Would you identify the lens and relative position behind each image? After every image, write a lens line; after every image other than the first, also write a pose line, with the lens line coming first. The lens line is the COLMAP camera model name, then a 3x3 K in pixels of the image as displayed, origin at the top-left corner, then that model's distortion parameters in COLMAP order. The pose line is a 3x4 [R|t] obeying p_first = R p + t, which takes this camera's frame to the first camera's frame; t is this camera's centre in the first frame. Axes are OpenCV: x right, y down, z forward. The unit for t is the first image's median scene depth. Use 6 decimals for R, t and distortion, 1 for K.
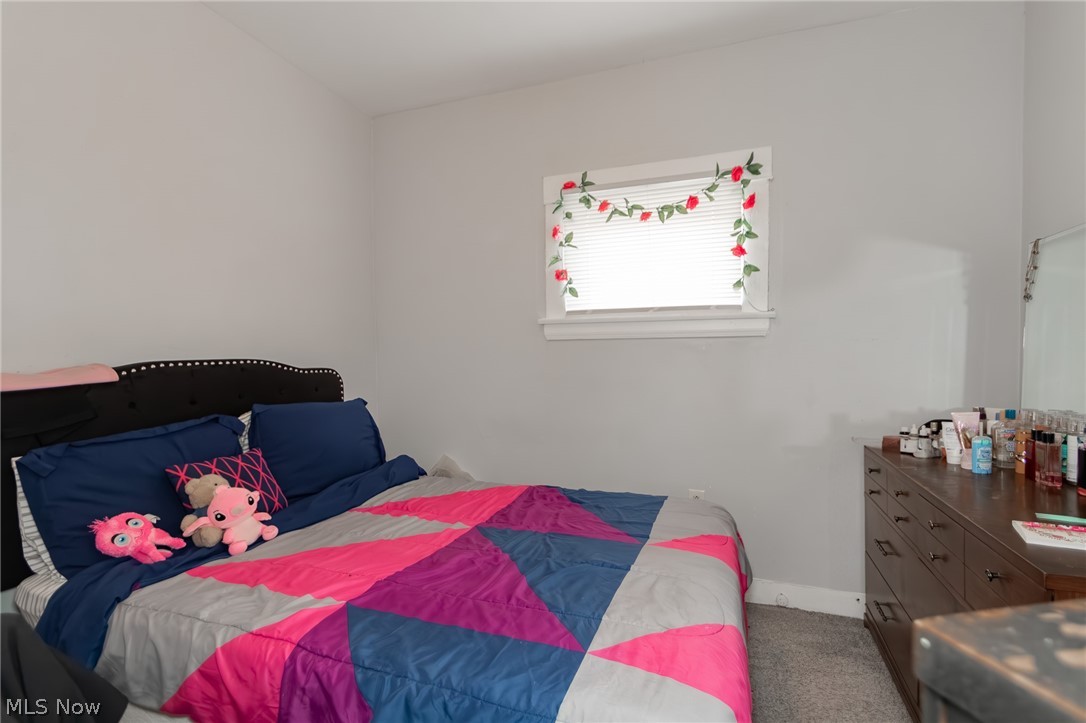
lens RADIAL K [[518.1, 0, 545.0], [0, 518.1, 364.2], [0, 0, 1]] dist [0.002507, 0.000859]
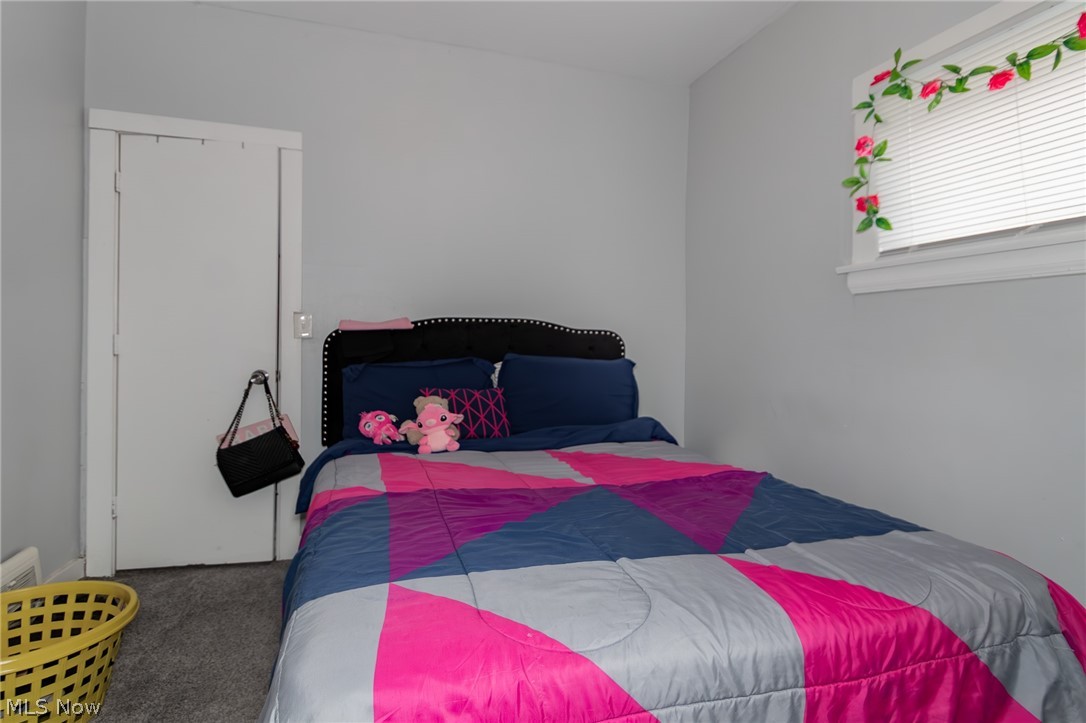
lens RADIAL K [[518.1, 0, 533.3], [0, 518.1, 331.0], [0, 0, 1]] dist [0.002507, 0.000859]
pose [[0.618140, -0.004621, -0.786055, 0.355083], [-0.021491, 0.999510, -0.022776, 0.039124], [0.785774, 0.030972, 0.617737, 0.209411]]
